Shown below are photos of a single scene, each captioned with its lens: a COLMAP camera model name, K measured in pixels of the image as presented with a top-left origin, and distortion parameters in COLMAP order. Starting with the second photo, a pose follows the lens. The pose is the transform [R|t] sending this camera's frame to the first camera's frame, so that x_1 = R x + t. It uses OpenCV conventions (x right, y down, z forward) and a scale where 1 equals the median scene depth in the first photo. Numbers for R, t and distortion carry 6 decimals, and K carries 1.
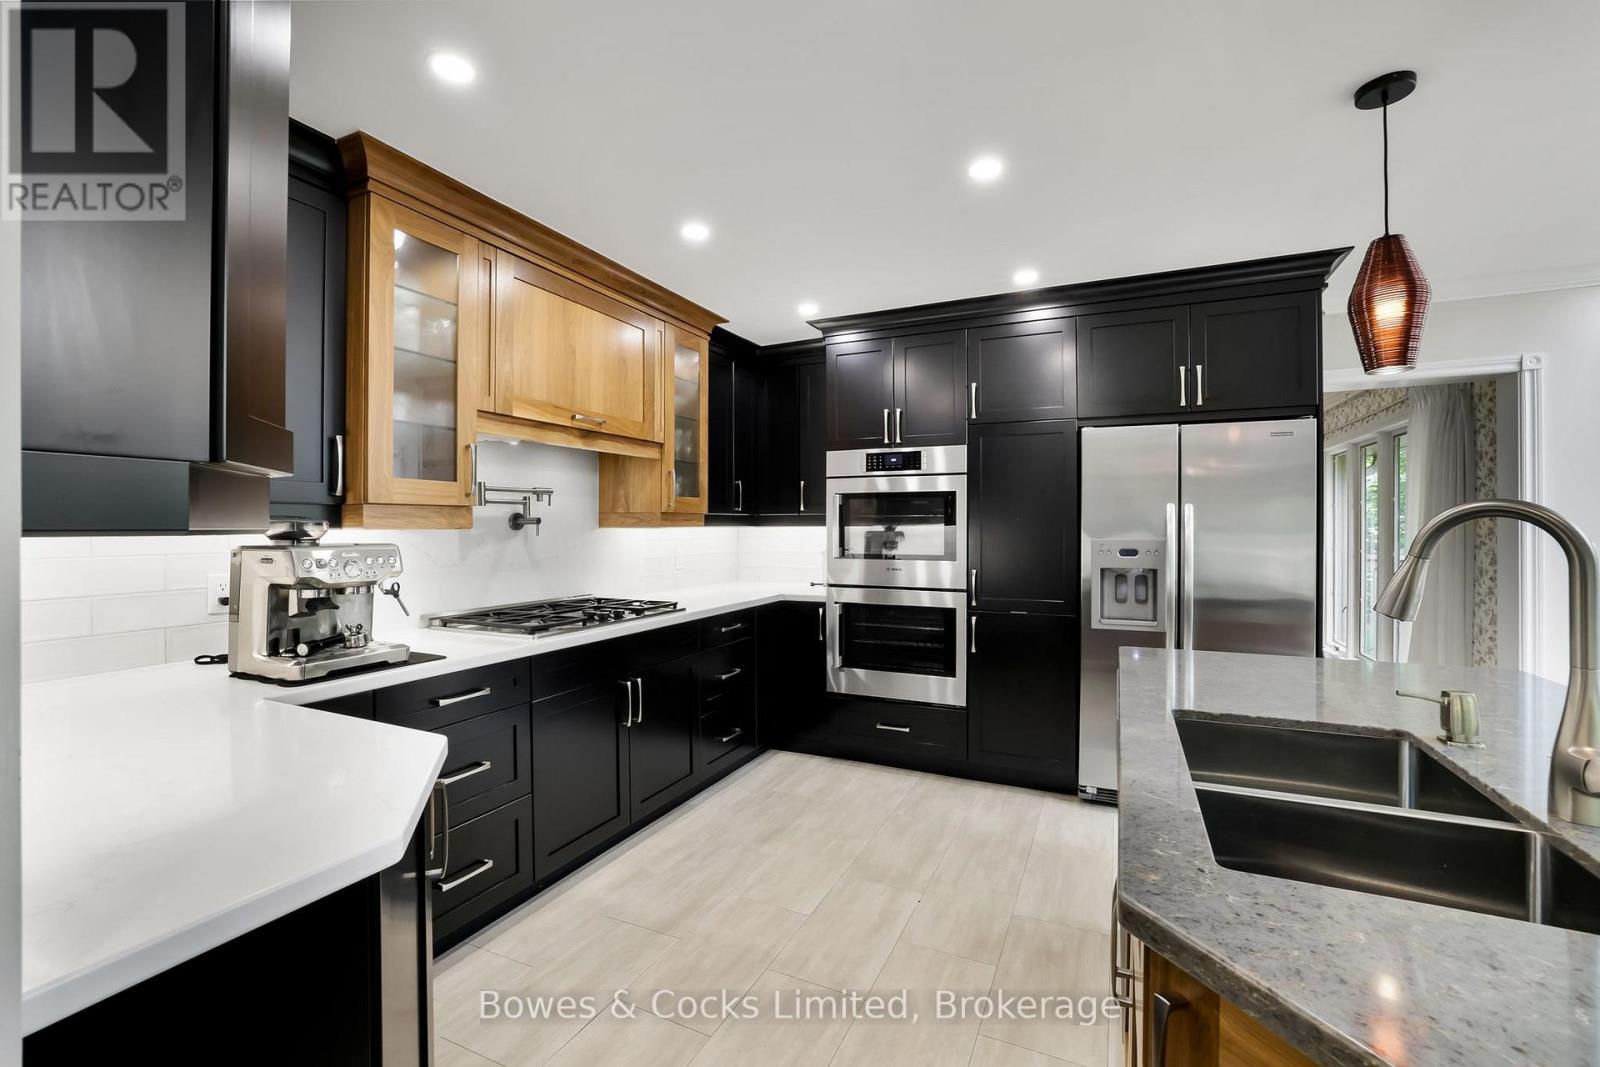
lens RADIAL K [[676.2, 0, 800.0], [0, 676.2, 533.5], [0, 0, 1]] dist [0.000158, 0.000036]
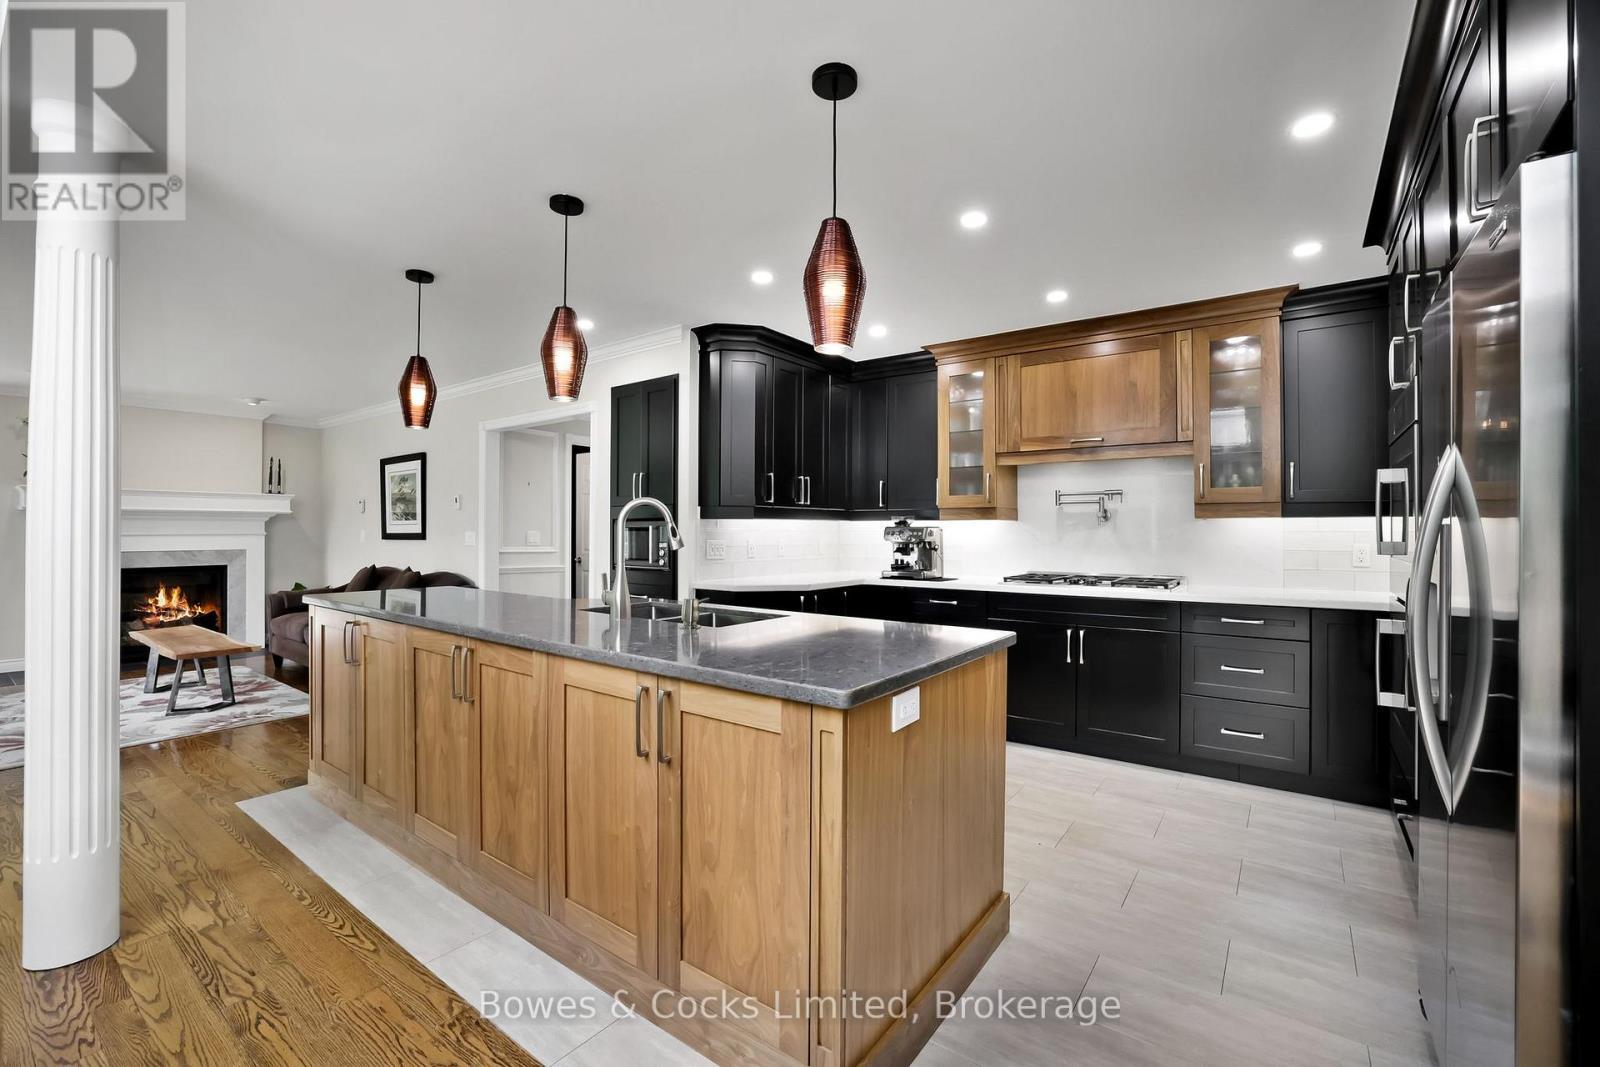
lens RADIAL K [[676.2, 0, 800.0], [0, 676.2, 533.5], [0, 0, 1]] dist [0.000158, 0.000036]
pose [[-0.175597, 0.006606, -0.984440, 1.092229], [-0.010121, 0.999913, 0.008515, 0.014655], [0.984410, 0.011458, -0.175515, 0.640129]]
